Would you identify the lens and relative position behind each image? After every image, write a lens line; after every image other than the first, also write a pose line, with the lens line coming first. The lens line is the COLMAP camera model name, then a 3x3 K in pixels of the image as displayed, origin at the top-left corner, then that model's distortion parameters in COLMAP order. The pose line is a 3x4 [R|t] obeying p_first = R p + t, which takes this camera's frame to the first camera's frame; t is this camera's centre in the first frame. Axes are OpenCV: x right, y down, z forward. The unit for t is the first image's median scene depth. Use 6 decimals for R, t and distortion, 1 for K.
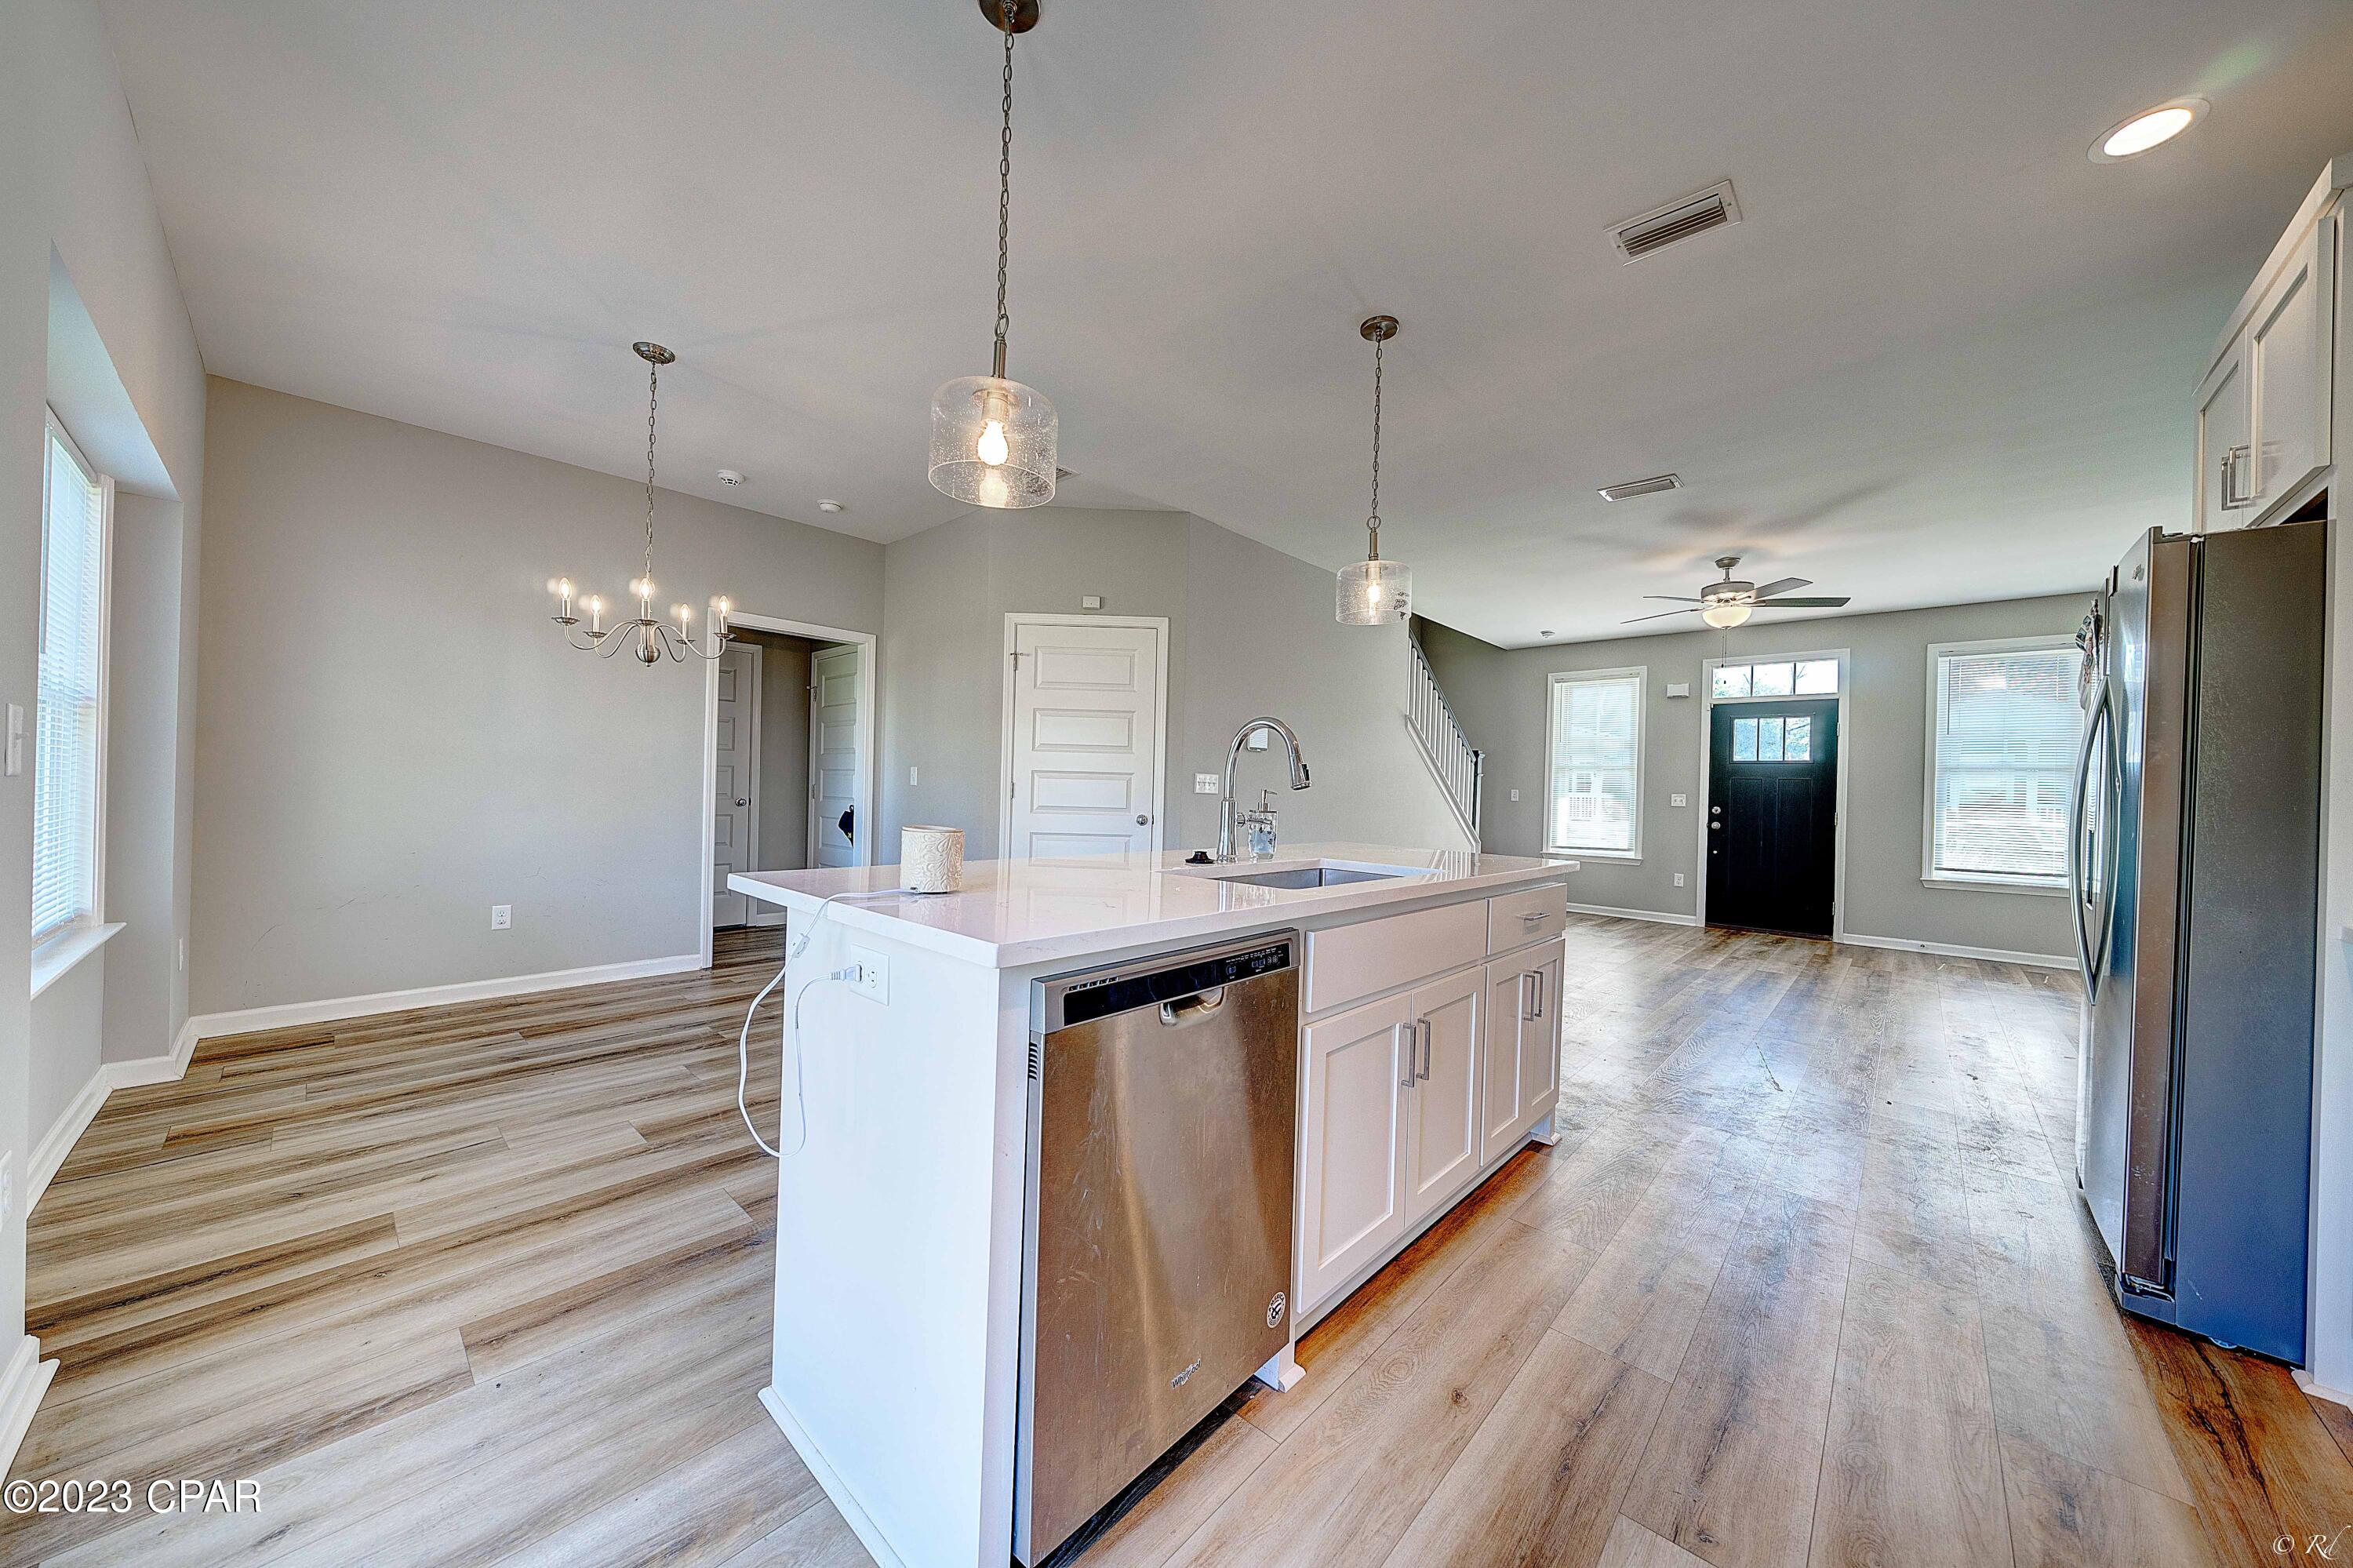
lens RADIAL K [[803.8, 0, 1187.6], [0, 803.8, 789.1], [0, 0, 1]] dist [-0.004760, 0.000016]
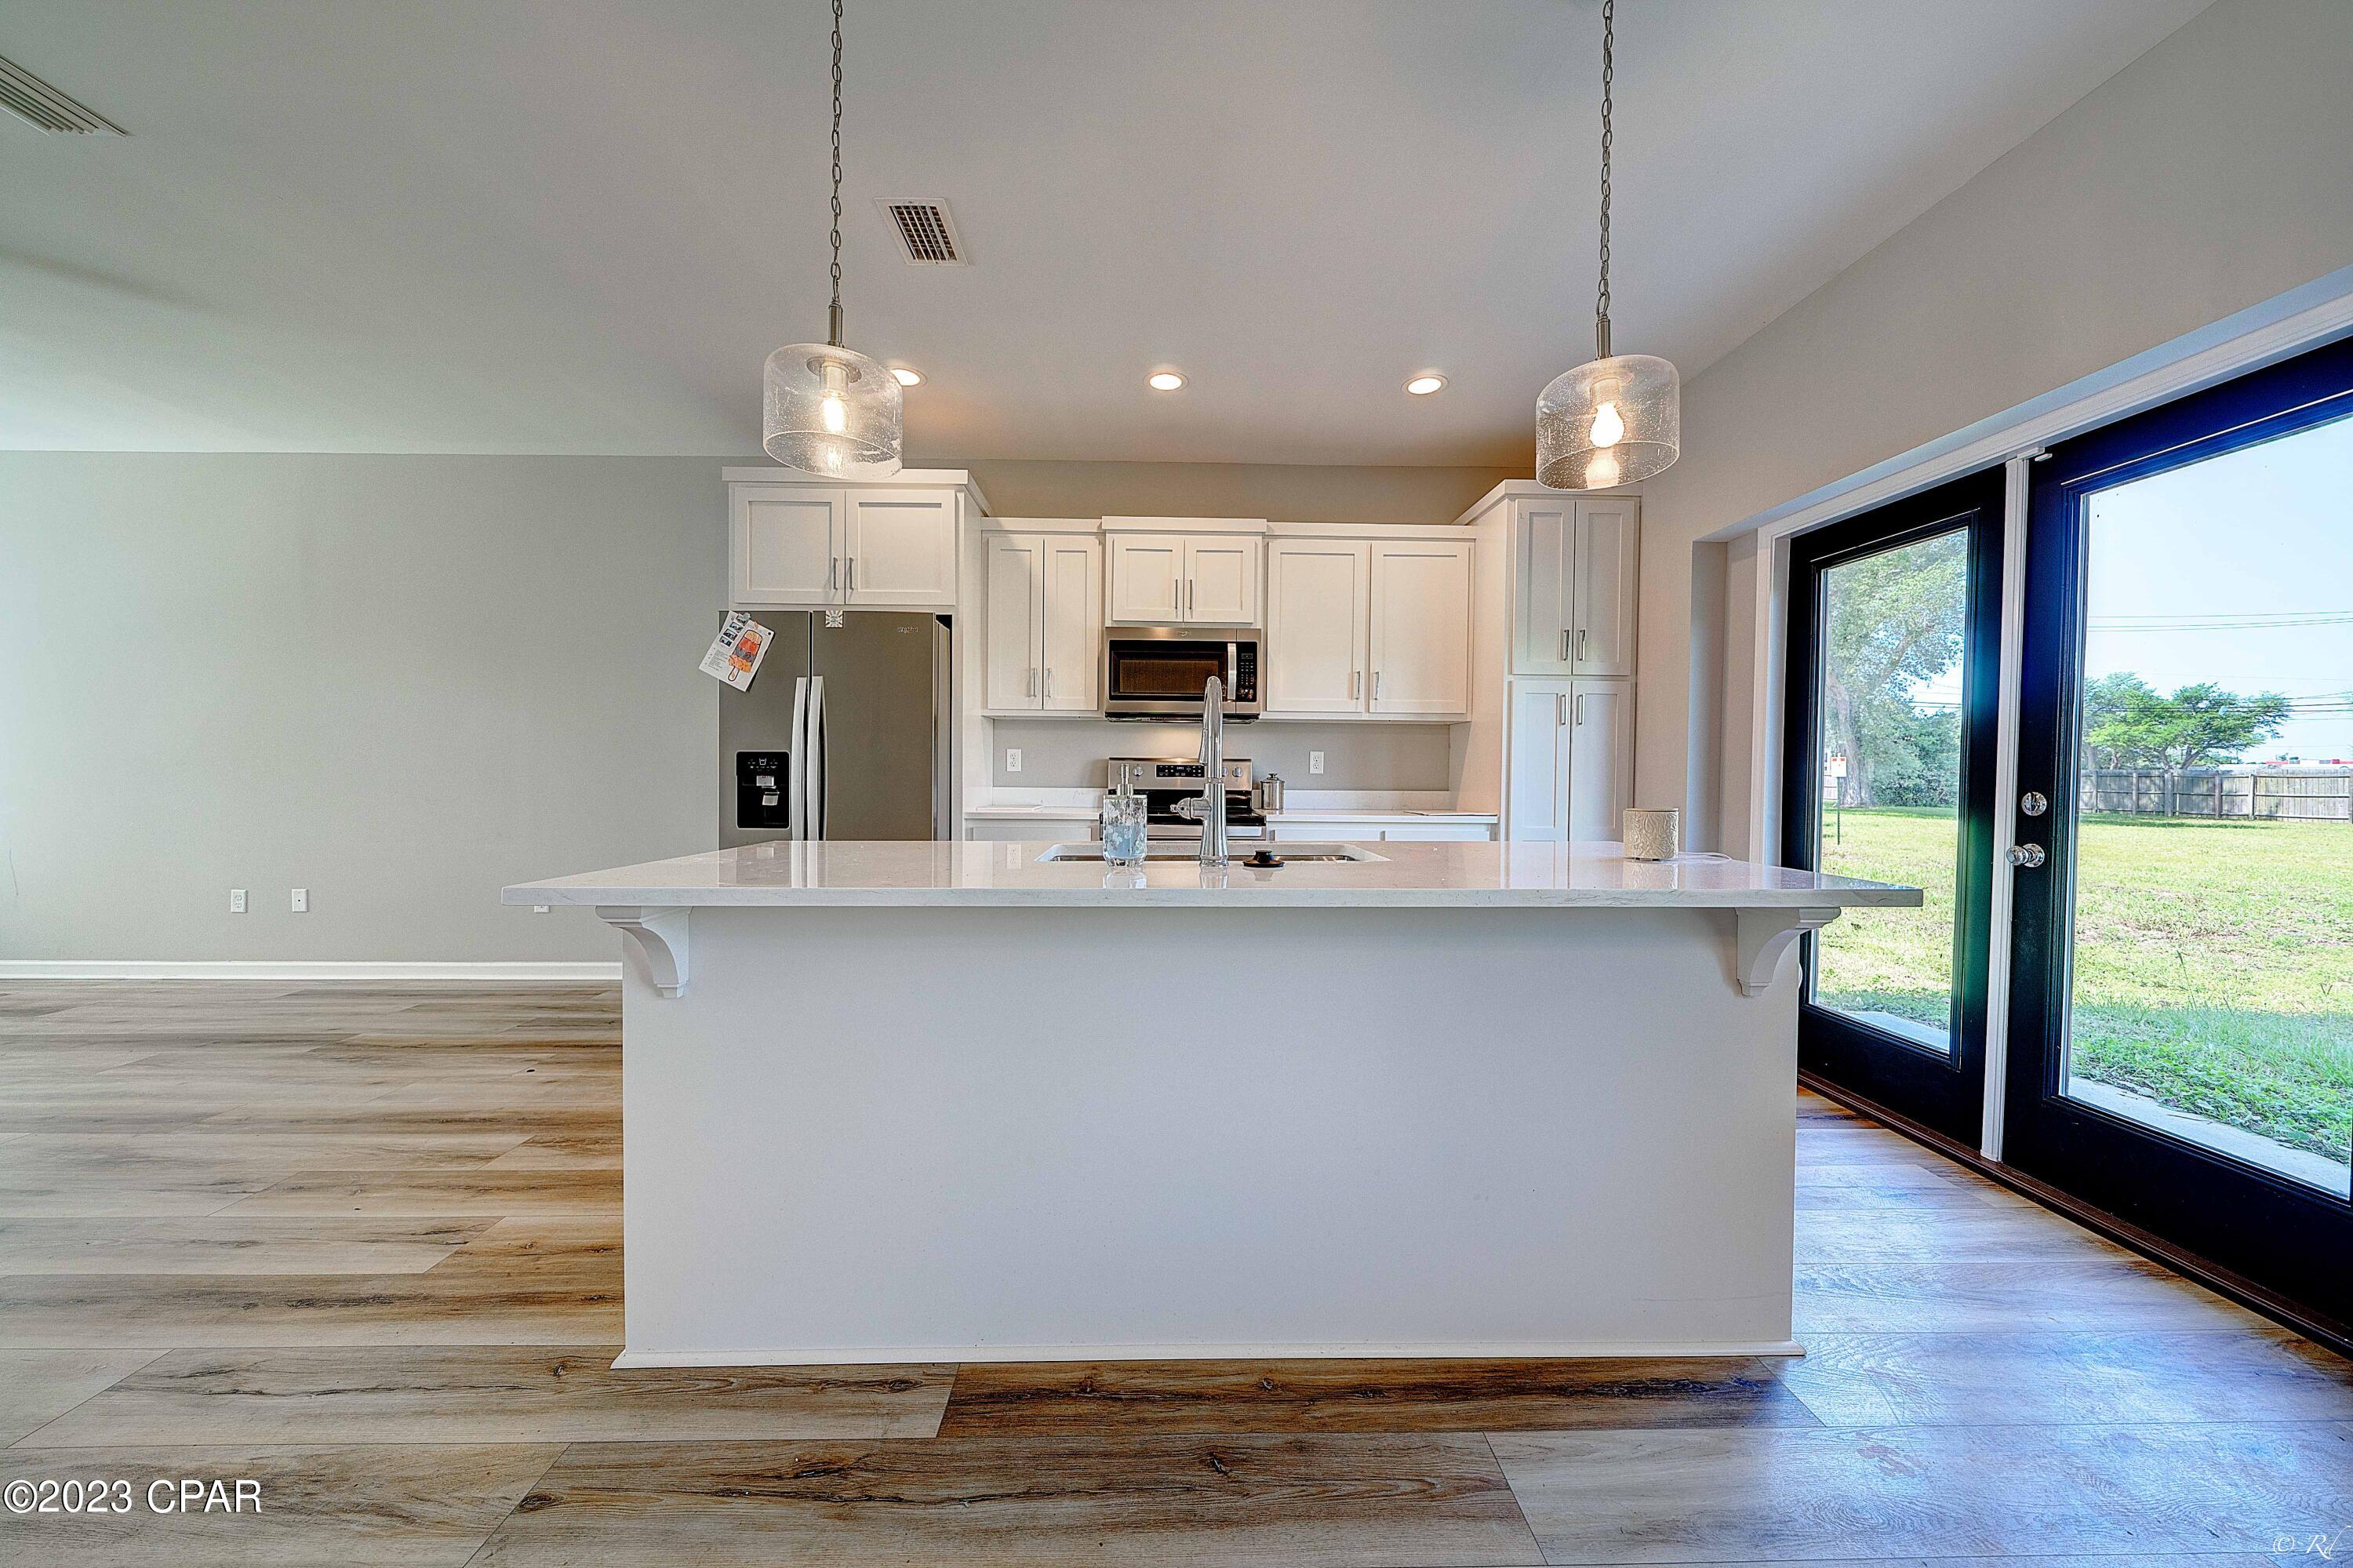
lens RADIAL K [[803.8, 0, 1168.5], [0, 803.8, 786.8], [0, 0, 1]] dist [-0.004760, 0.000016]
pose [[-0.691672, -0.050661, 0.720432, -0.140992], [-0.026009, 0.998637, 0.045254, -0.004263], [-0.721743, 0.012563, -0.692047, 0.494701]]
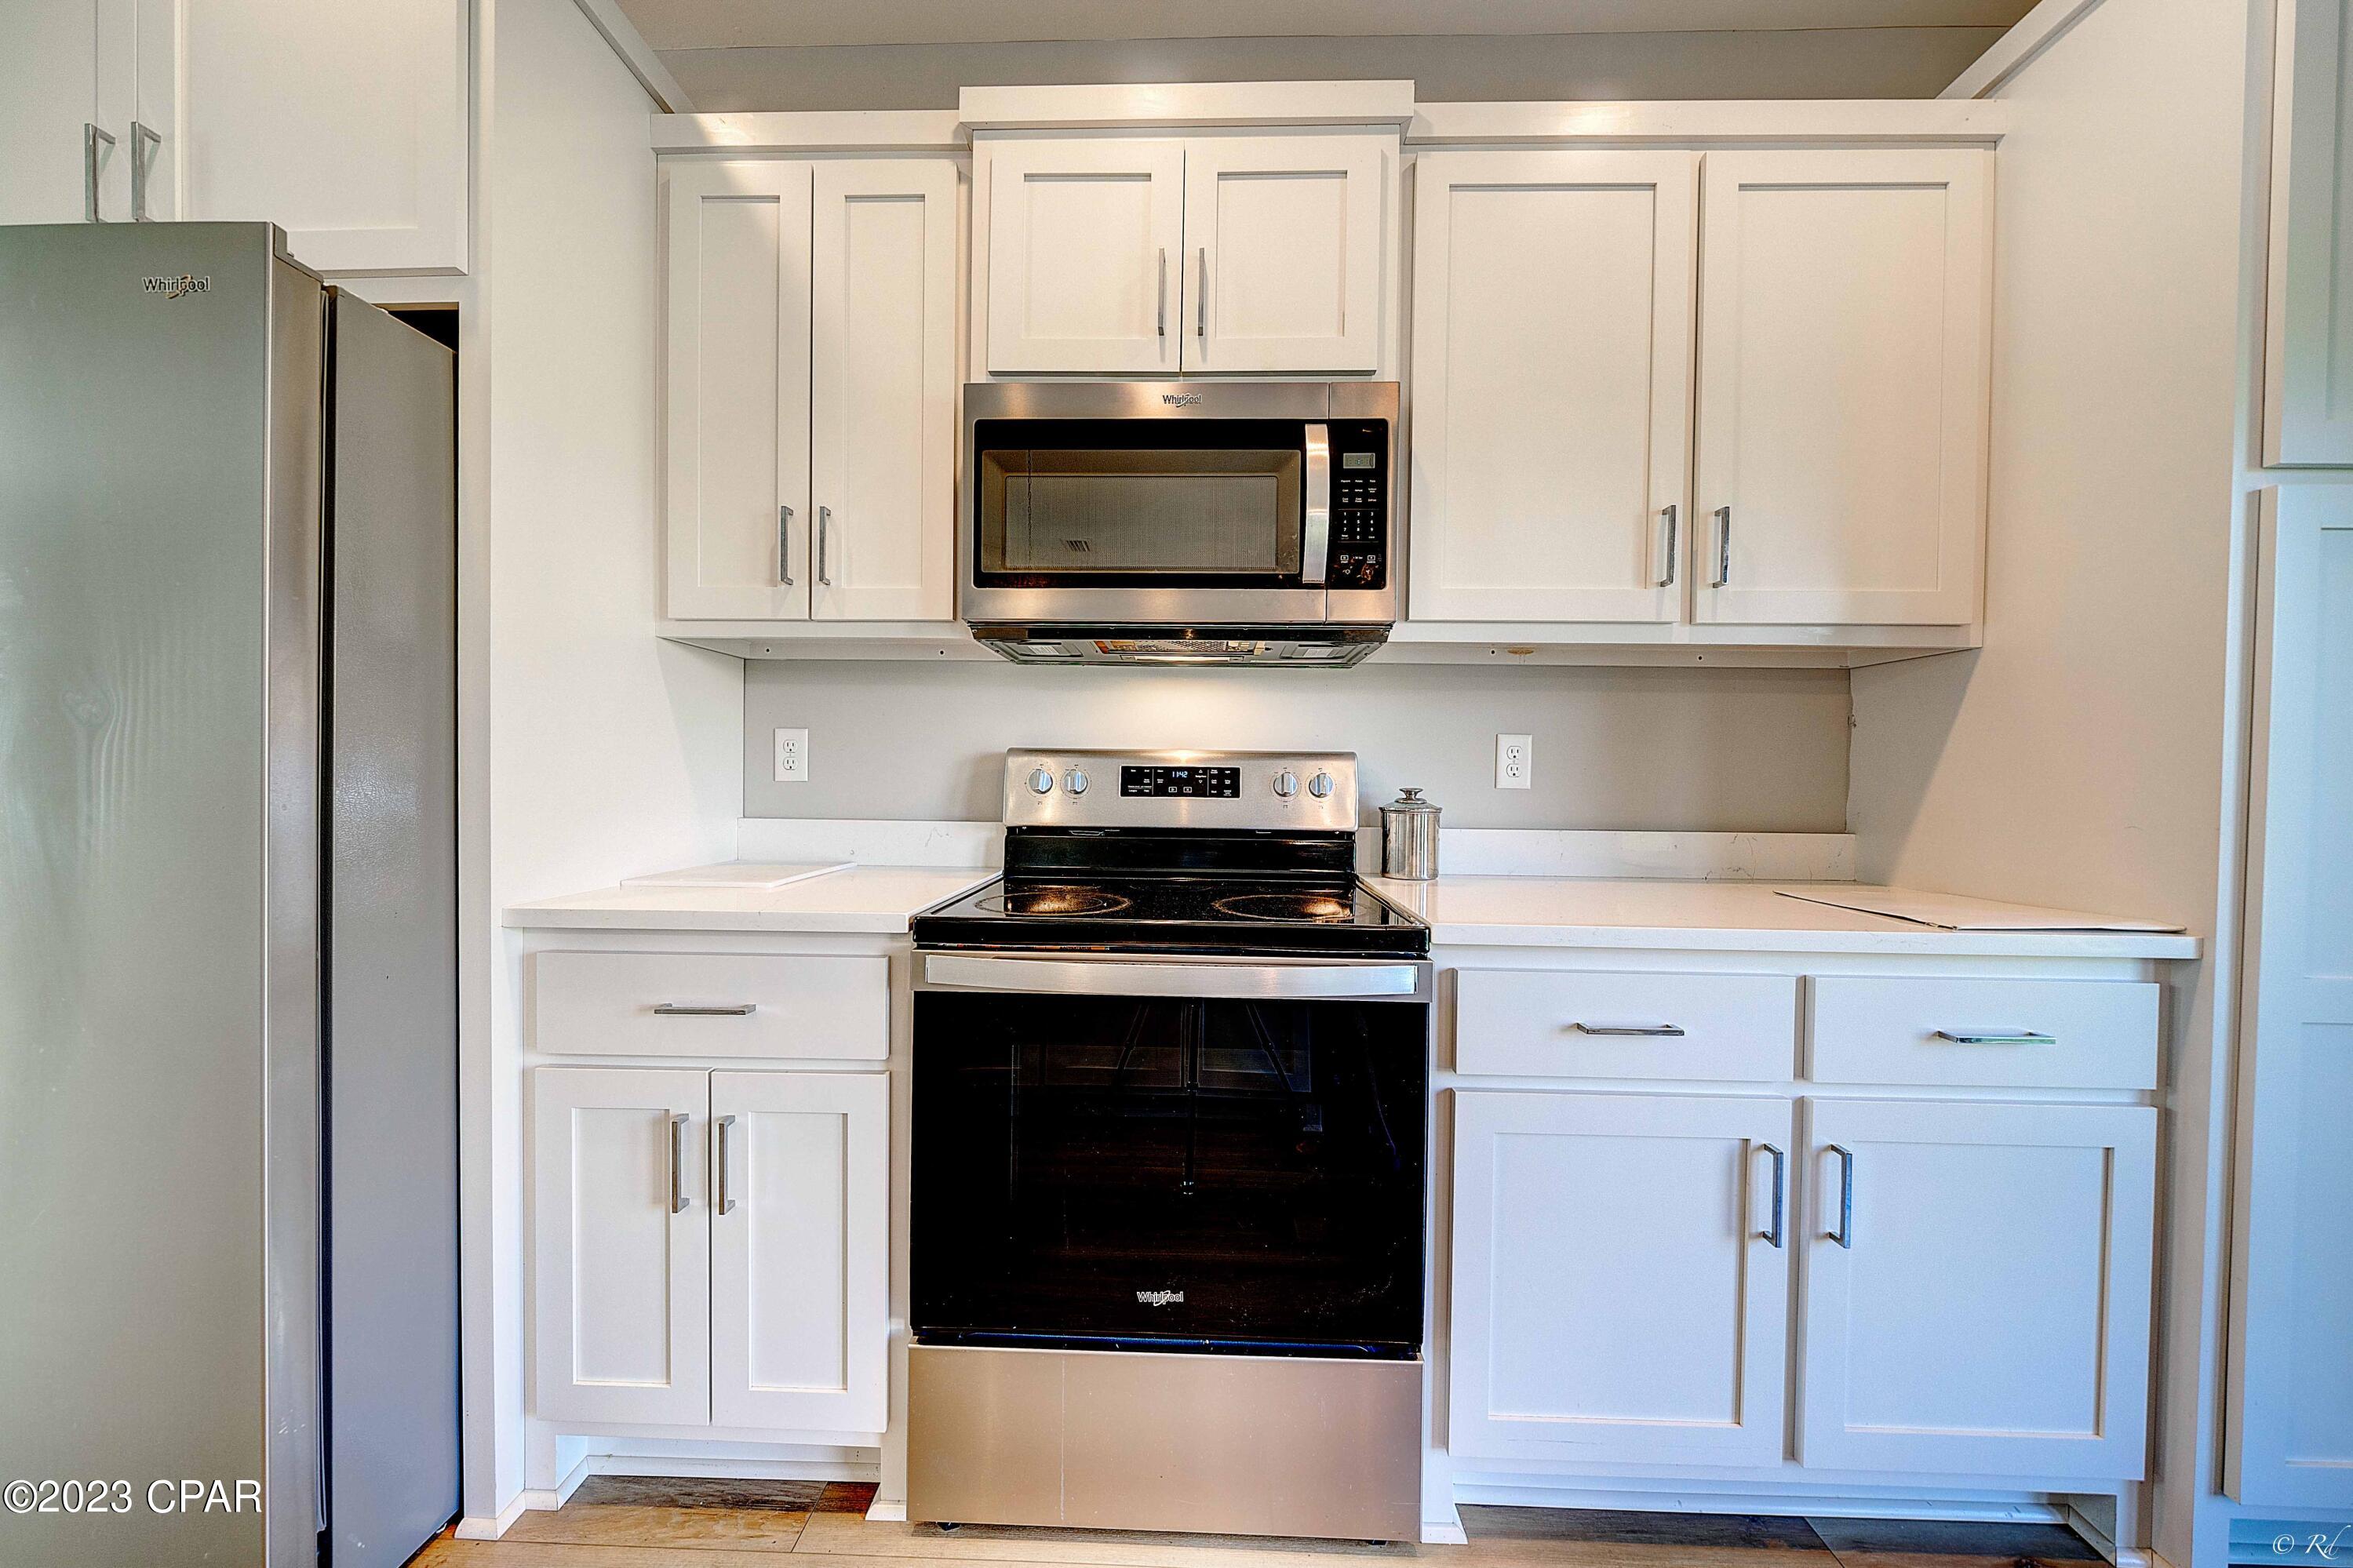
lens RADIAL K [[803.6, 0, 1176.5], [0, 803.6, 787.7], [0, 0, 1]] dist [-0.004760, 0.000016]
pose [[-0.656724, -0.049190, 0.752525, 0.106312], [-0.027935, 0.998772, 0.040908, 0.002836], [-0.753613, 0.005843, -0.657292, 0.230778]]
